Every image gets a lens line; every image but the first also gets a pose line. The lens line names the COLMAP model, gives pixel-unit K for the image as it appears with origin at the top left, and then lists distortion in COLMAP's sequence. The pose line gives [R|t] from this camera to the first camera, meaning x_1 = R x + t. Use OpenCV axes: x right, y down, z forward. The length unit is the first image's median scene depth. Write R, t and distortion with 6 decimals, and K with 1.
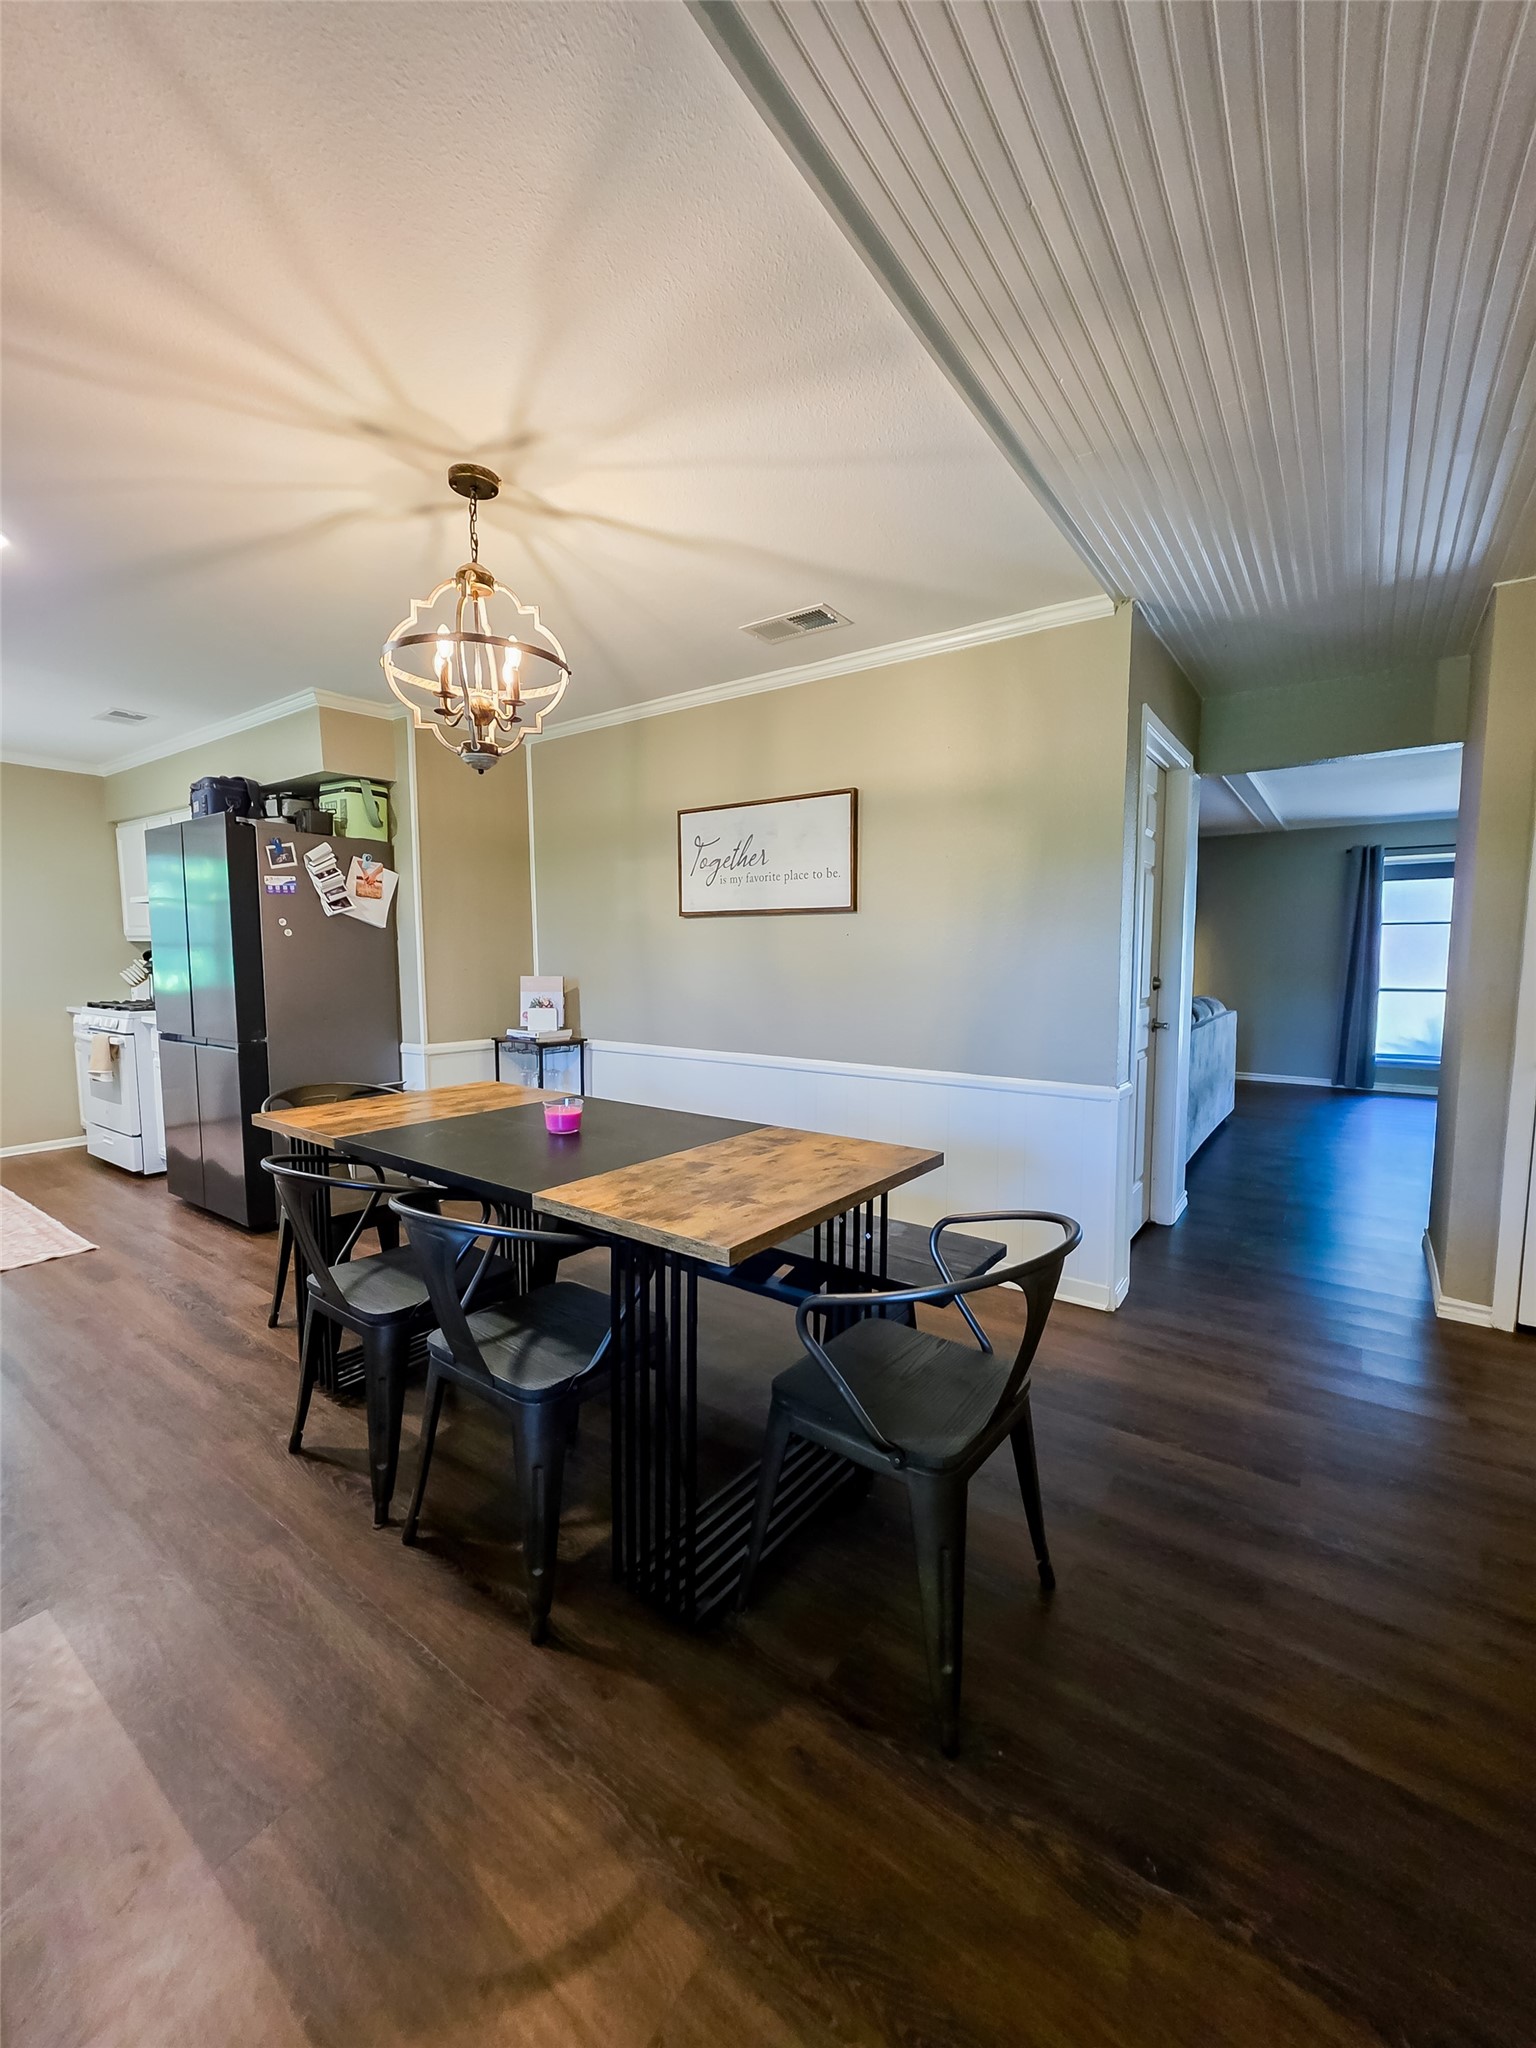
lens RADIAL K [[826.3, 0, 770.2], [0, 826.3, 1021.6], [0, 0, 1]] dist [-0.001002, 0.000167]
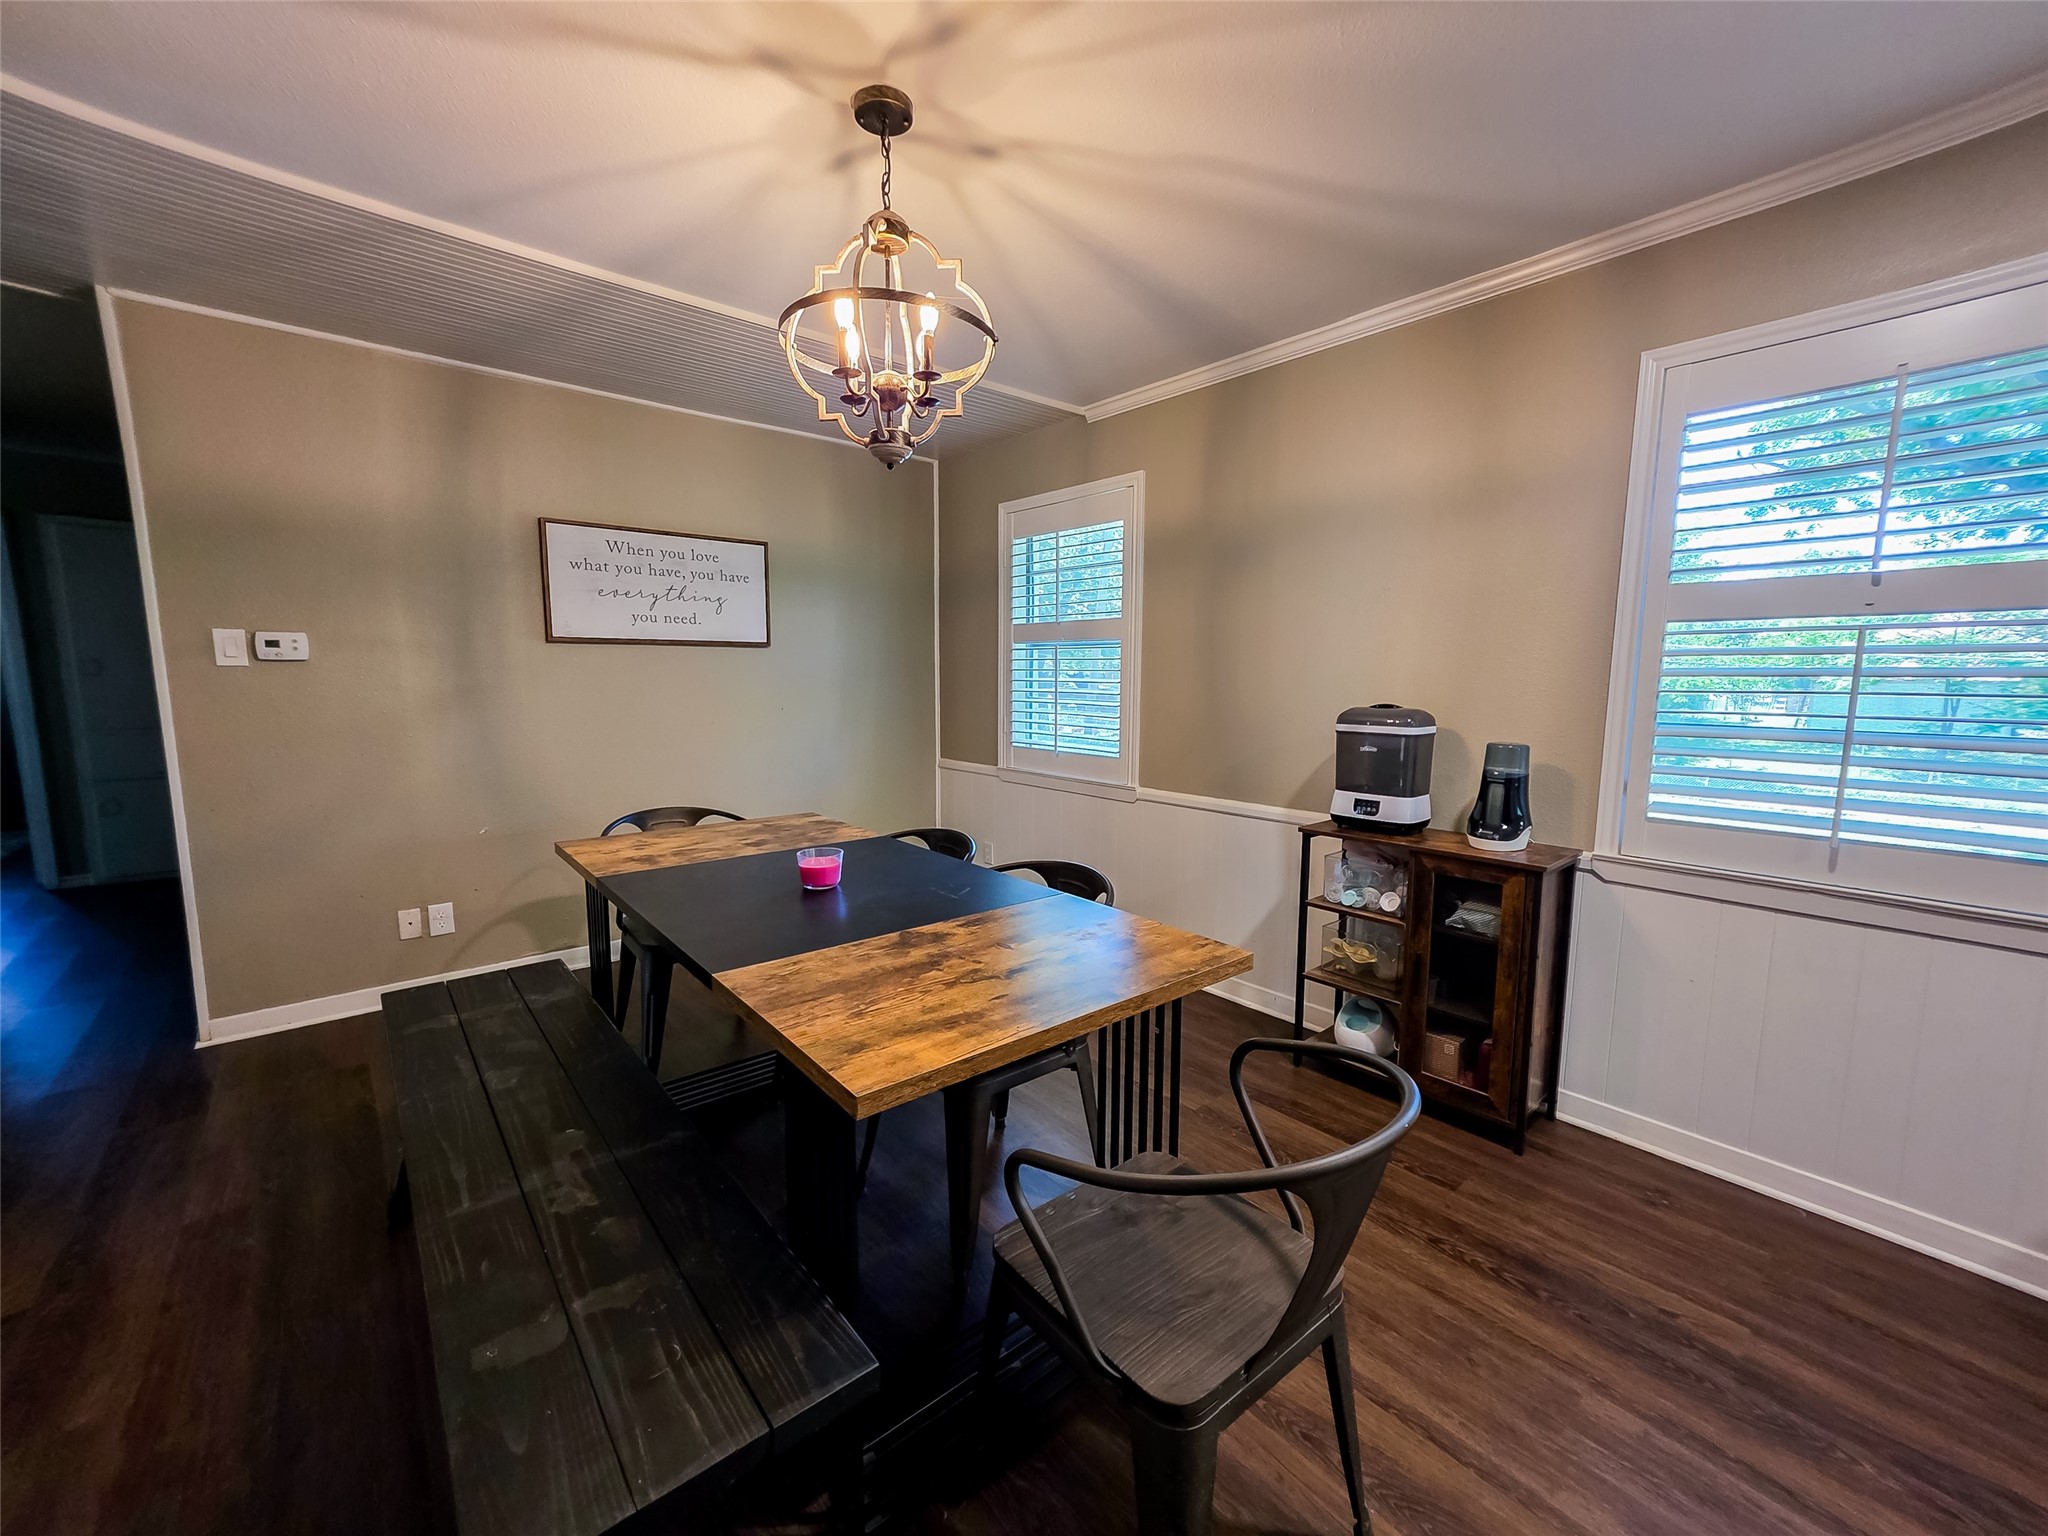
lens RADIAL K [[826.3, 0, 1035.5], [0, 826.3, 766.1], [0, 0, 1]] dist [-0.001002, 0.000167]
pose [[-0.971228, -0.030886, 0.236140, -0.399965], [0.018724, 0.978582, 0.205005, -0.102538], [-0.237414, 0.203528, -0.949848, 1.041898]]
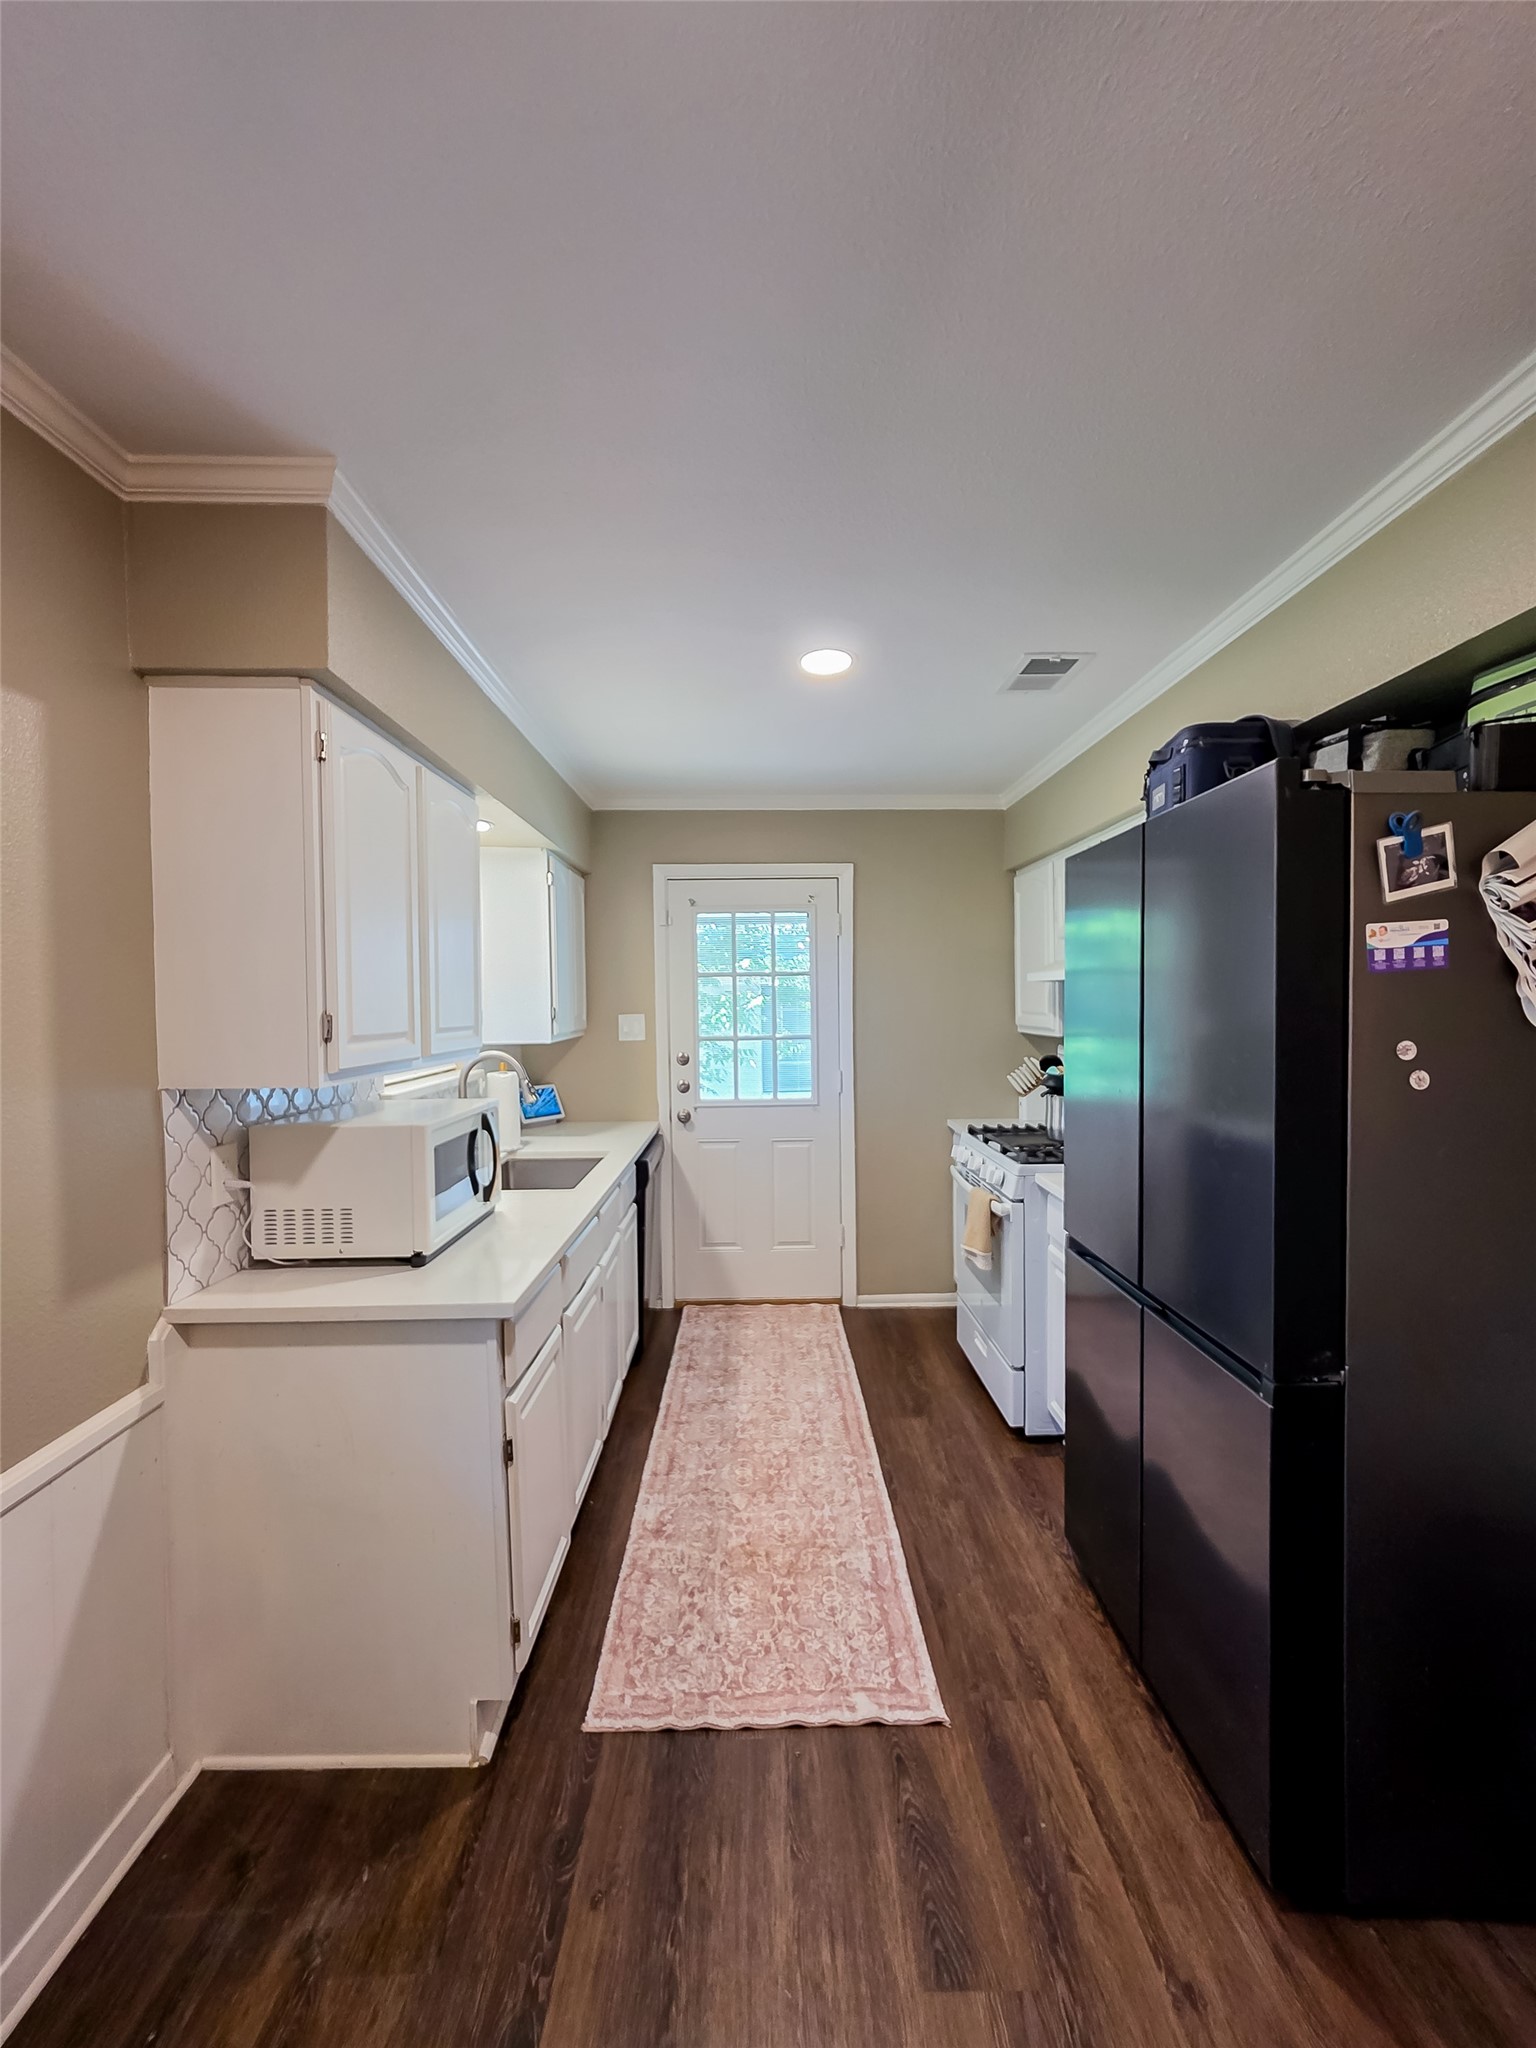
lens RADIAL K [[851.7, 0, 768.0], [0, 851.7, 1024.0], [0, 0, 1]] dist [-0.000290, -0.000041]
pose [[0.595113, 0.016167, -0.803479, -0.460885], [-0.061766, 0.997760, -0.025673, -0.105739], [0.801265, 0.064906, 0.594779, 0.565379]]
